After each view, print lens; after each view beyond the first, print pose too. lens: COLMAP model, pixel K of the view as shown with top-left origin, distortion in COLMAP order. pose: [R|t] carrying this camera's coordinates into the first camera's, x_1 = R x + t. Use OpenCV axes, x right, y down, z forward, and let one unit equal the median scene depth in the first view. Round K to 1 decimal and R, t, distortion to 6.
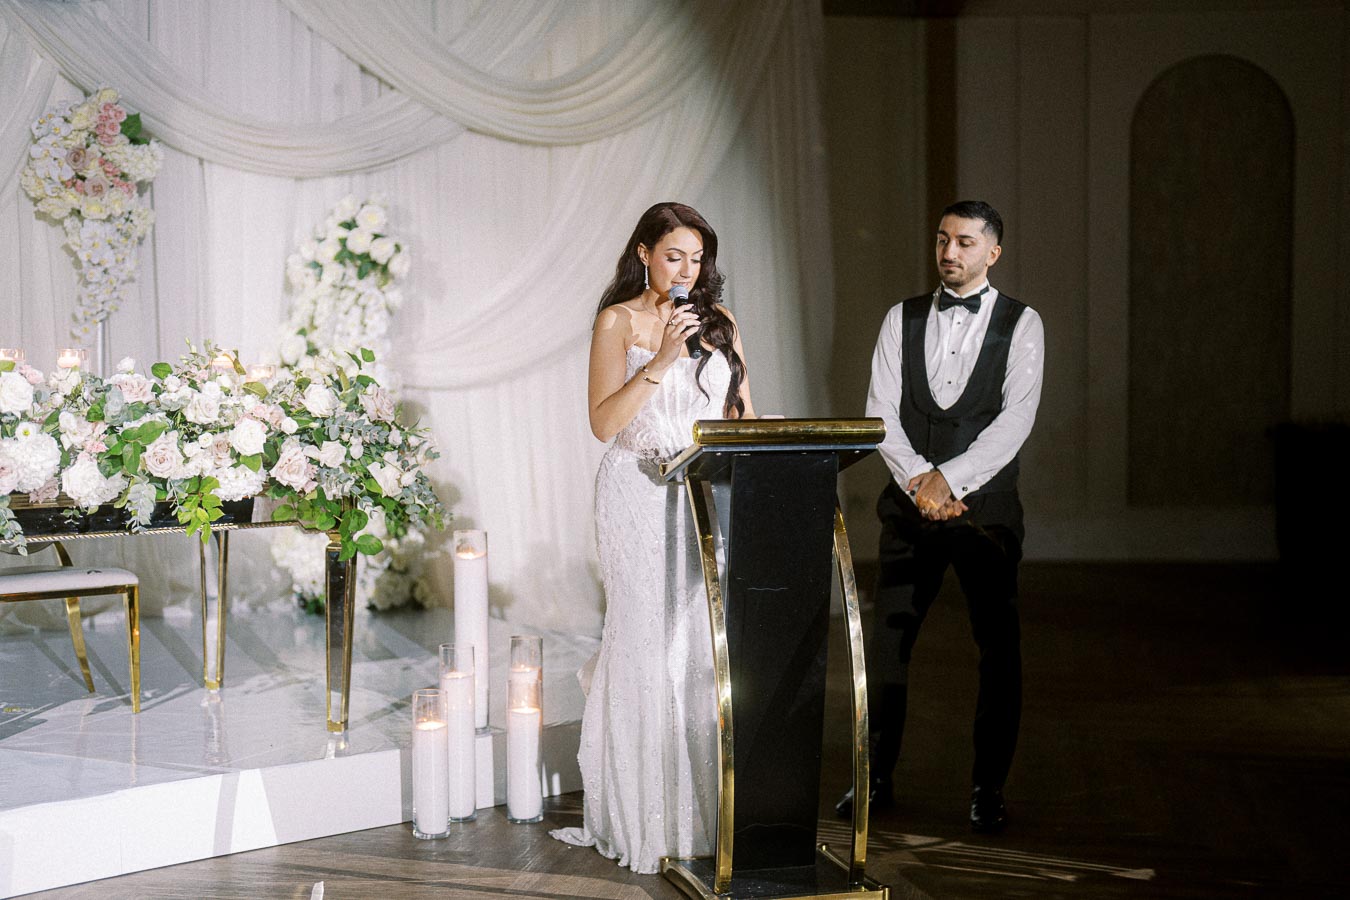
lens RADIAL K [[1905.5, 0, 677.9], [0, 1905.5, 455.1], [0, 0, 1]] dist [0.033679, 0.000000]
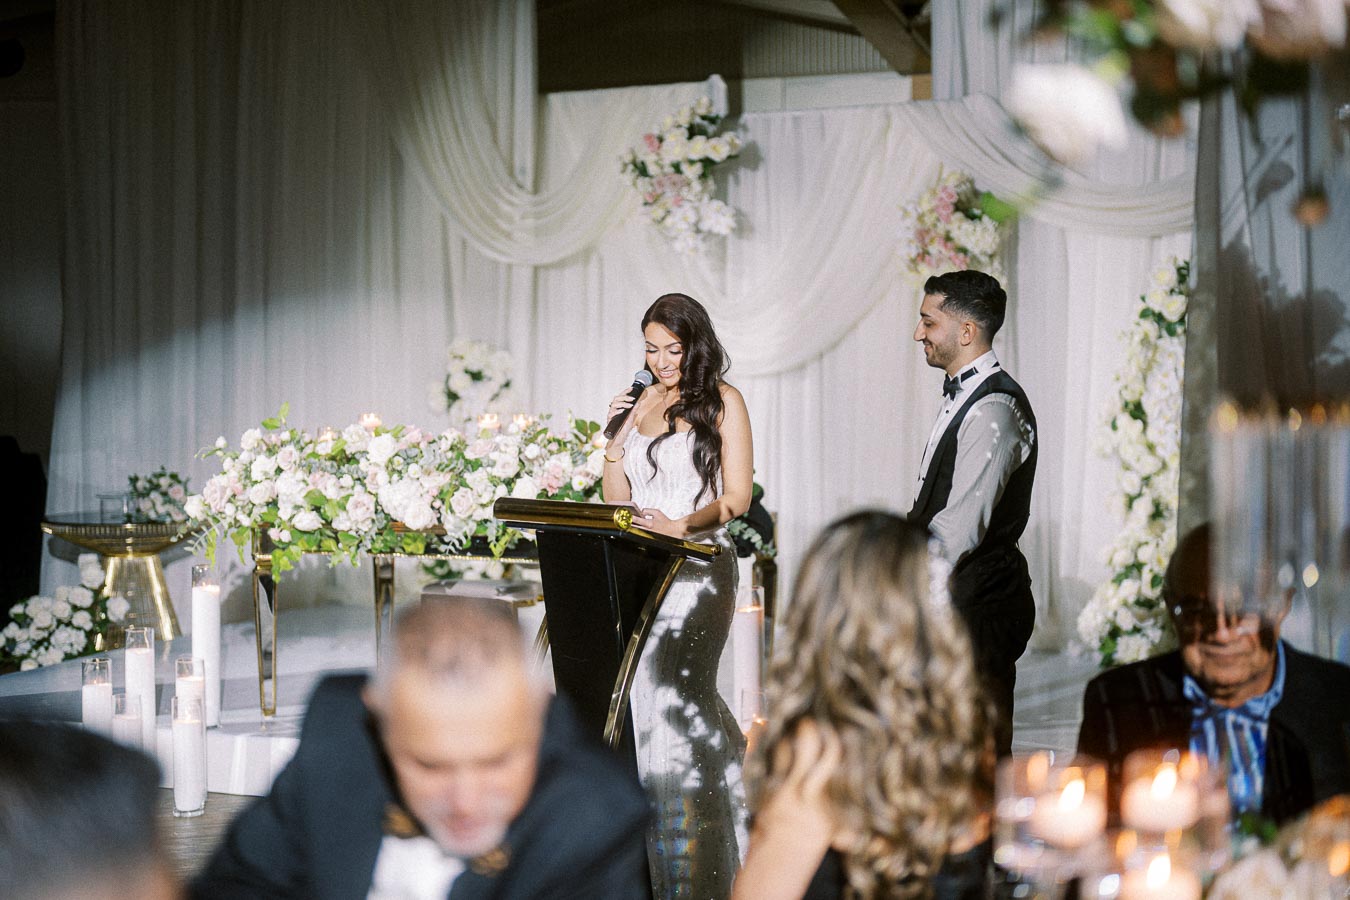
lens RADIAL K [[1905.5, 0, 682.2], [0, 1905.5, 456.6], [0, 0, 1]] dist [0.033679, 0.000000]
pose [[0.521030, 0.042484, -0.852480, 0.895824], [-0.048627, 0.998616, 0.020046, -0.061379], [0.852152, 0.031010, 0.522375, 0.441533]]
